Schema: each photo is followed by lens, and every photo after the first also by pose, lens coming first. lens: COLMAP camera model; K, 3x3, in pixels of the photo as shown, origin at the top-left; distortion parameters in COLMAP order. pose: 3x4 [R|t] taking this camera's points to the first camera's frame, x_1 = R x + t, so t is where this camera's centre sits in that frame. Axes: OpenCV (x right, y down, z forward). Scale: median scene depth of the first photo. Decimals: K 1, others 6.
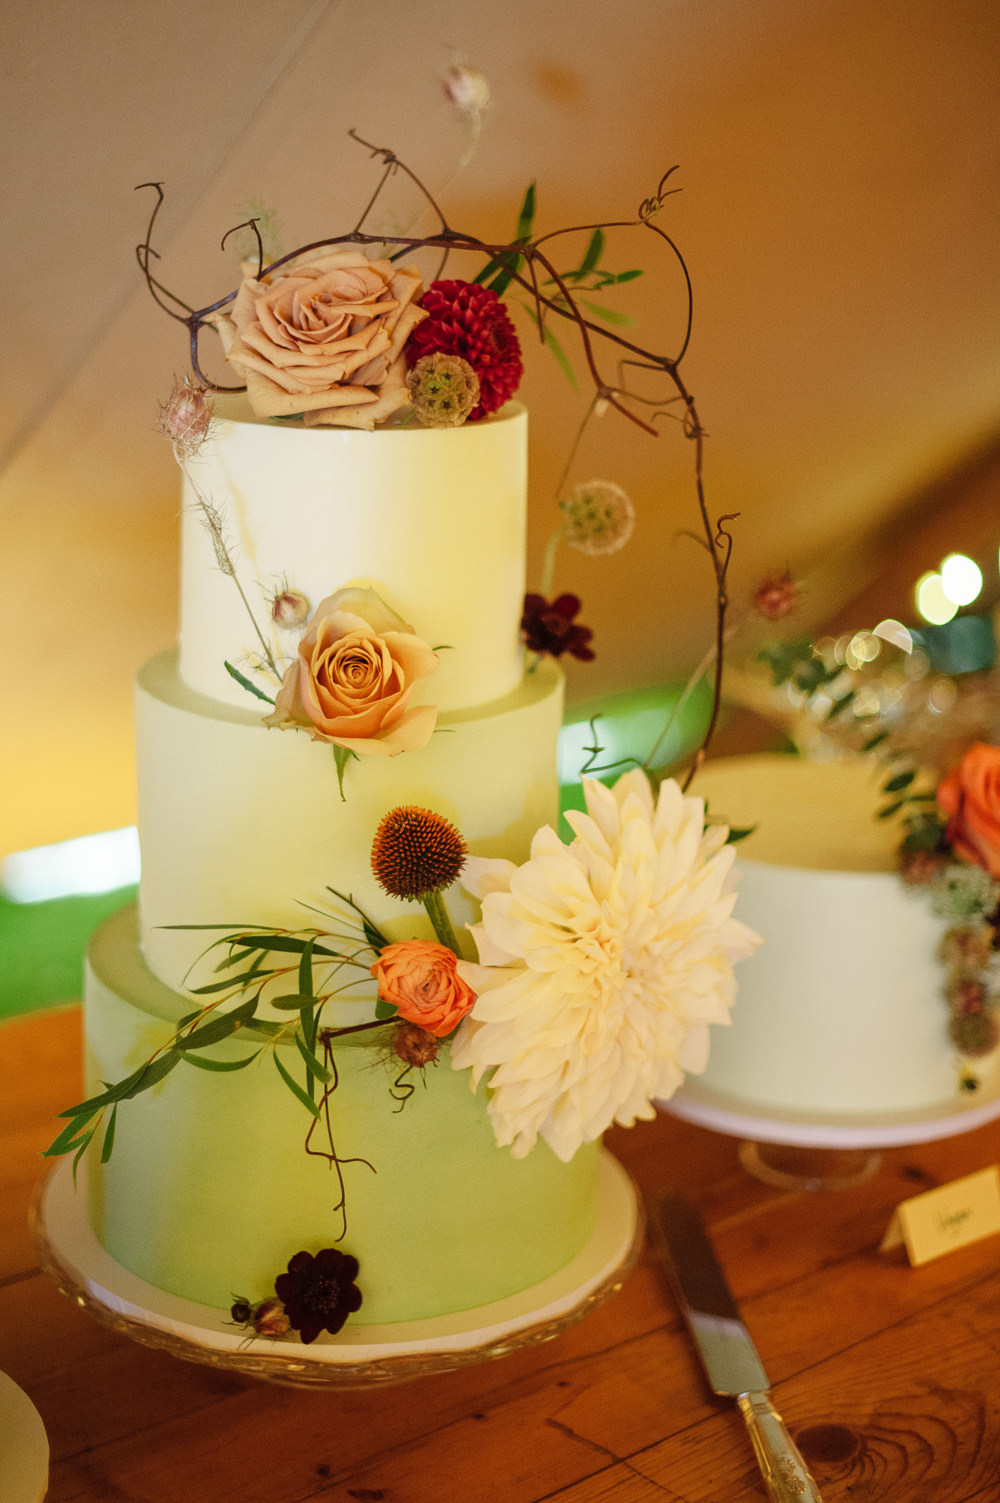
lens RADIAL K [[2539.8, 0, 500.0], [0, 2539.8, 751.5], [0, 0, 1]] dist [-0.140068, 0.180523]
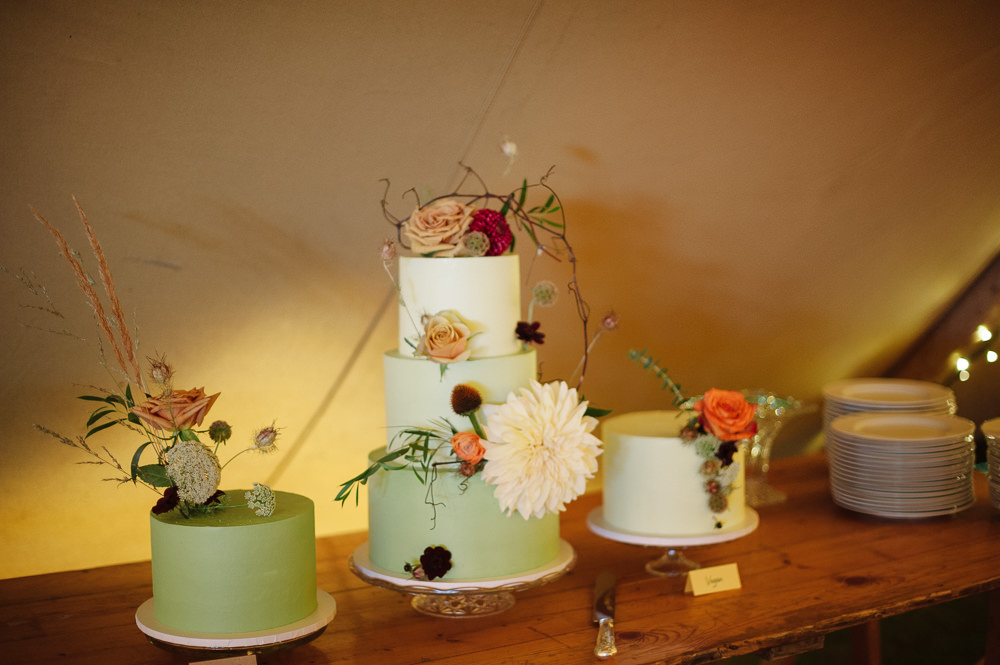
lens RADIAL K [[1420.7, 0, 500.0], [0, 1420.7, 332.5], [0, 0, 1]] dist [-0.151141, 0.240633]
pose [[0.984011, -0.015757, -0.177410, 0.286410], [-0.012645, 0.987384, -0.157835, 0.212632], [0.177659, 0.157555, 0.971398, -0.564017]]
